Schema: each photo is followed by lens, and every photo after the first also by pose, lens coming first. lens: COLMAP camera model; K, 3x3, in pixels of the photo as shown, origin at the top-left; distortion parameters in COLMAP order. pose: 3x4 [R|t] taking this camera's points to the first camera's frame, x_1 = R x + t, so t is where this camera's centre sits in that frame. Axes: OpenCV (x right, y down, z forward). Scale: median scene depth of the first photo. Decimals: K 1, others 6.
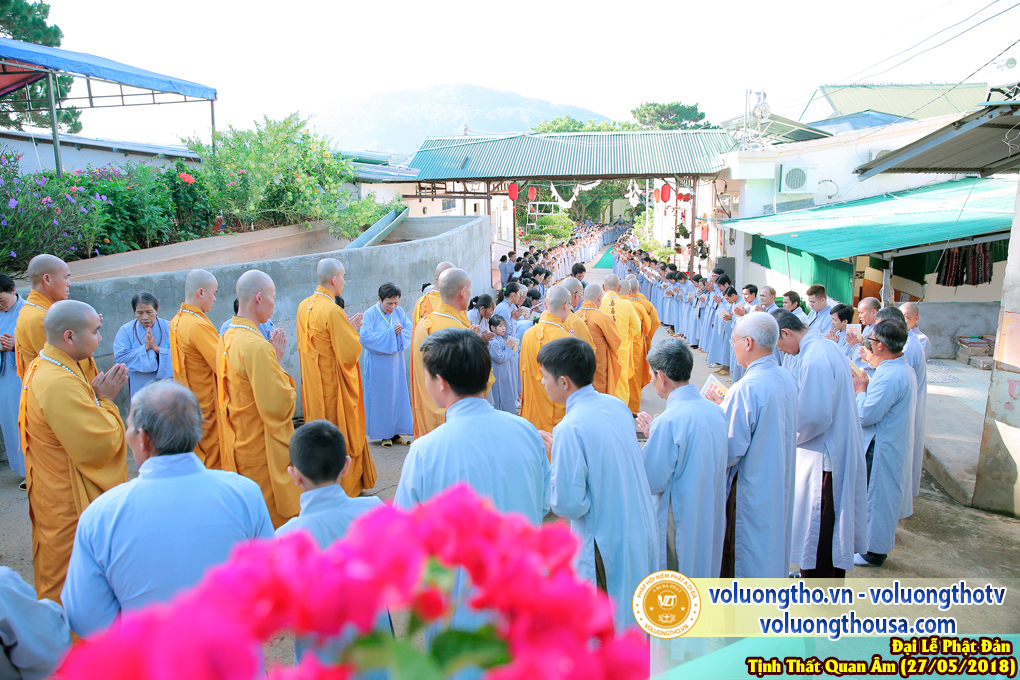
lens RADIAL K [[696.3, 0, 510.0], [0, 696.3, 340.0], [0, 0, 1]] dist [-0.111685, 0.092070]
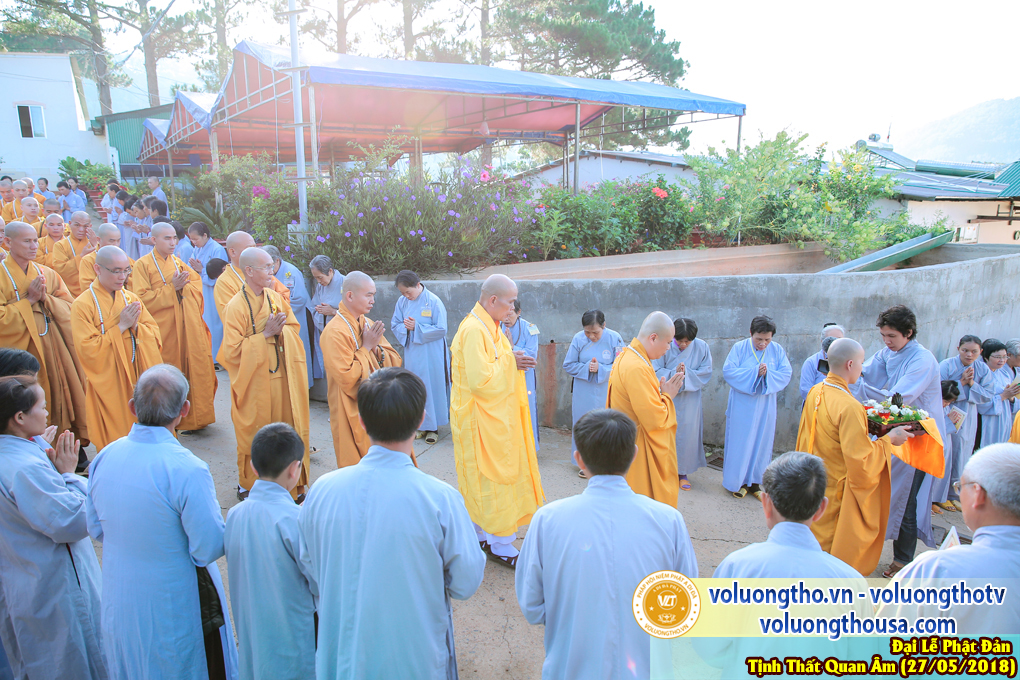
lens RADIAL K [[696.3, 0, 510.0], [0, 696.3, 340.0], [0, 0, 1]] dist [-0.111685, 0.092070]
pose [[0.684002, 0.148809, -0.714141, 0.175644], [-0.161809, 0.985535, 0.050380, -0.033229], [0.711308, 0.081094, 0.698187, 0.121505]]
